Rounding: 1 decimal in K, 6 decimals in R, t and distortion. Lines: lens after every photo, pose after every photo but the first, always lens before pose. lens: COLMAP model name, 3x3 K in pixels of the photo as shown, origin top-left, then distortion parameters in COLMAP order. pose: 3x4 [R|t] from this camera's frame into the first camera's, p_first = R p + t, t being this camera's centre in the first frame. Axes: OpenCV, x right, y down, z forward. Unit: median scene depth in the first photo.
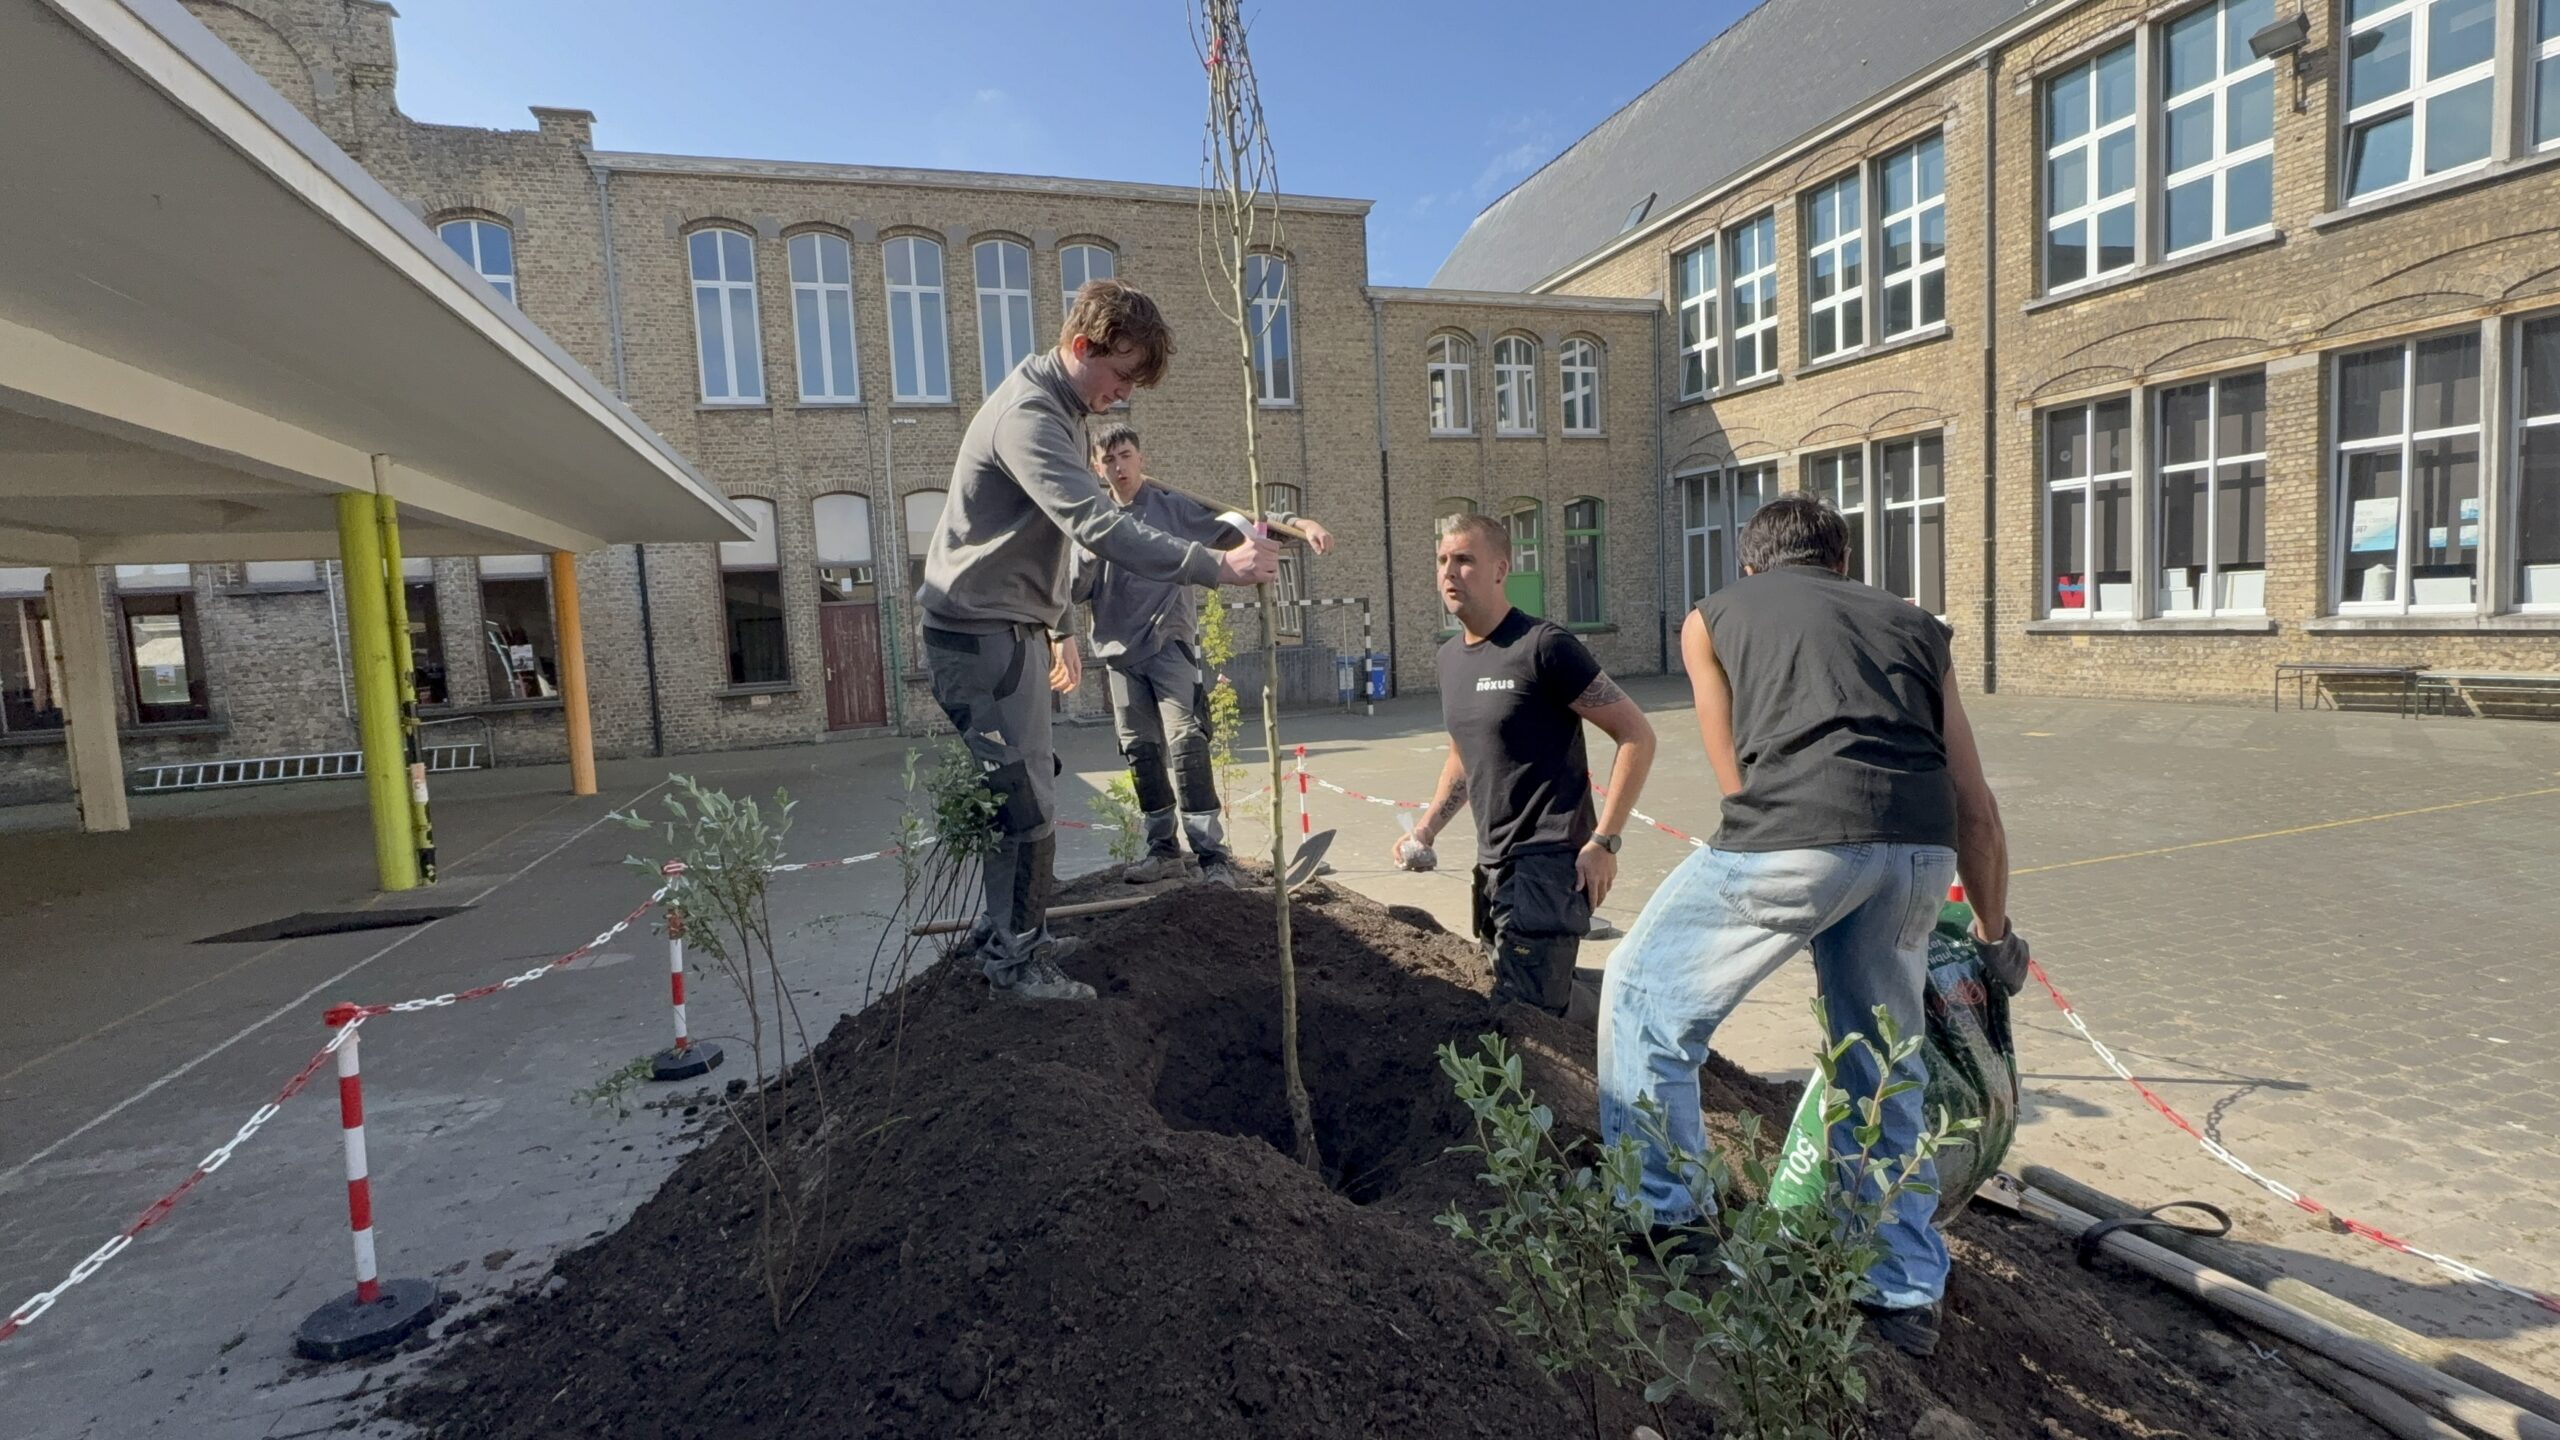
lens RADIAL K [[1233.9, 0, 1277.2], [0, 1233.9, 716.7], [0, 0, 1]] dist [0.011337, 0.000737]
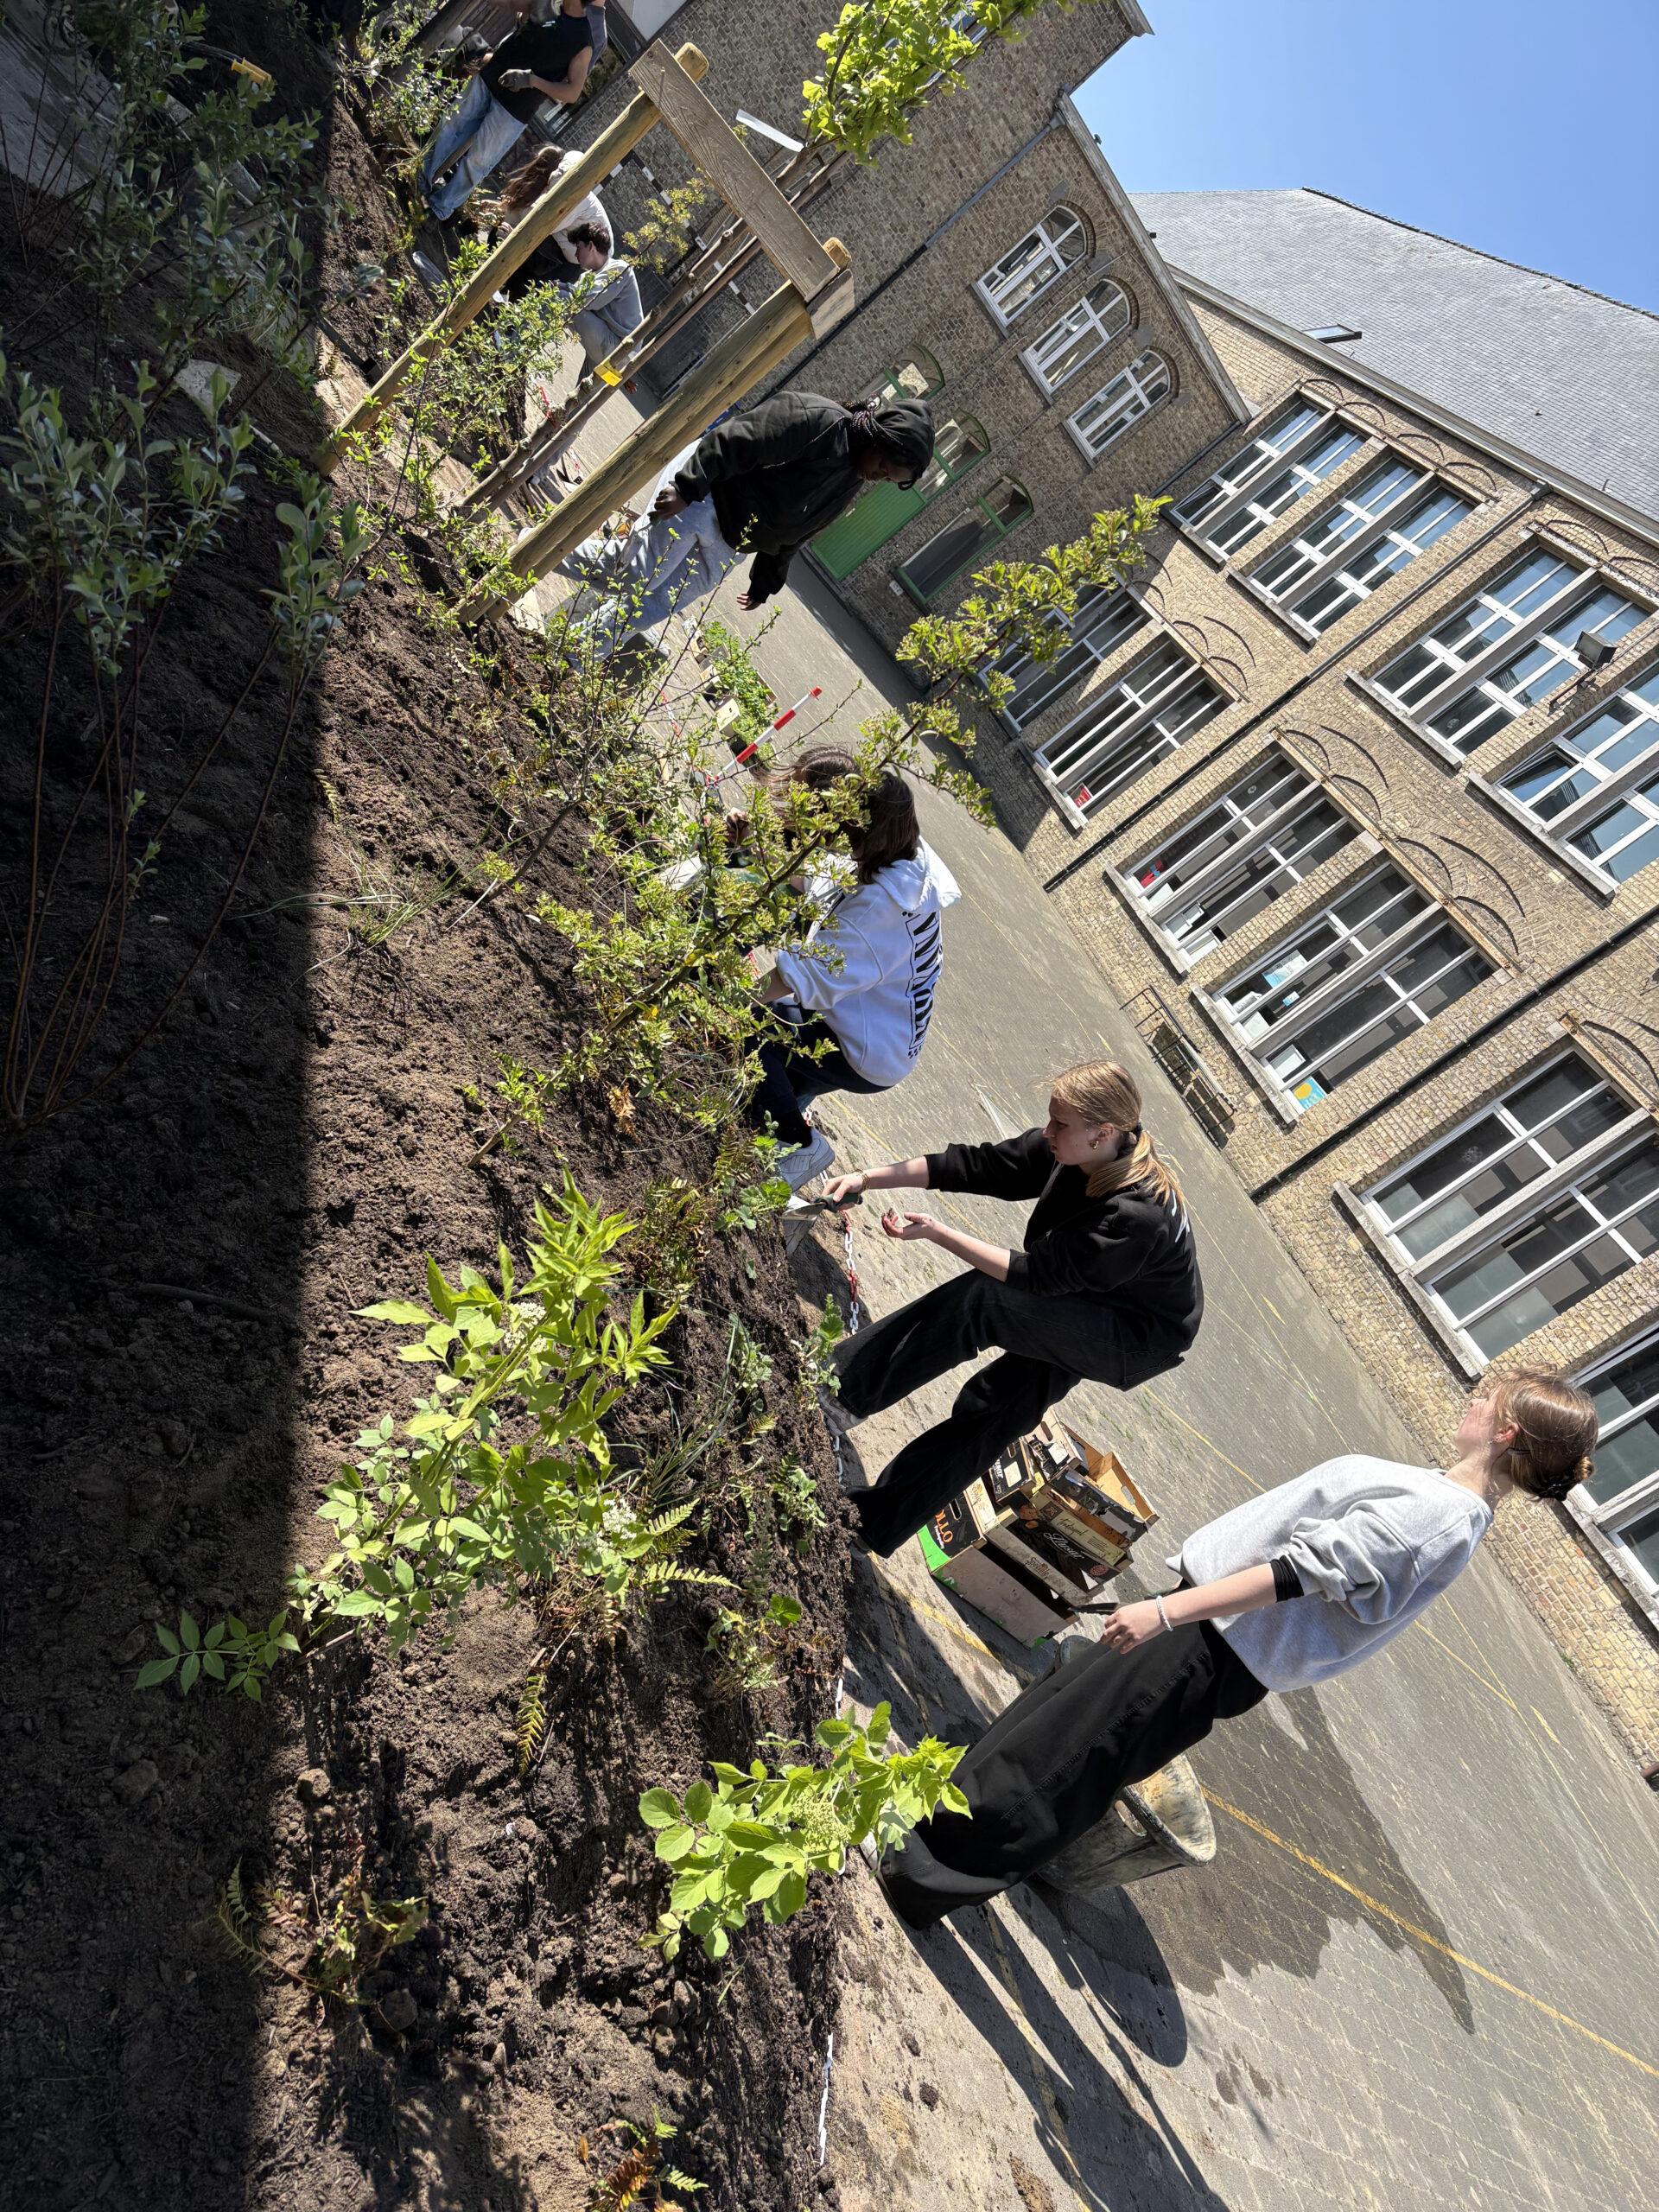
lens RADIAL K [[1687.5, 0, 862.8], [0, 1687.5, 1174.5], [0, 0, 1]] dist [0.030739, -0.003392]
pose [[0.605882, 0.711773, 0.355369, 0.110628], [-0.788885, 0.595251, 0.152764, 0.023858], [-0.102800, -0.372902, 0.922158, -0.350426]]
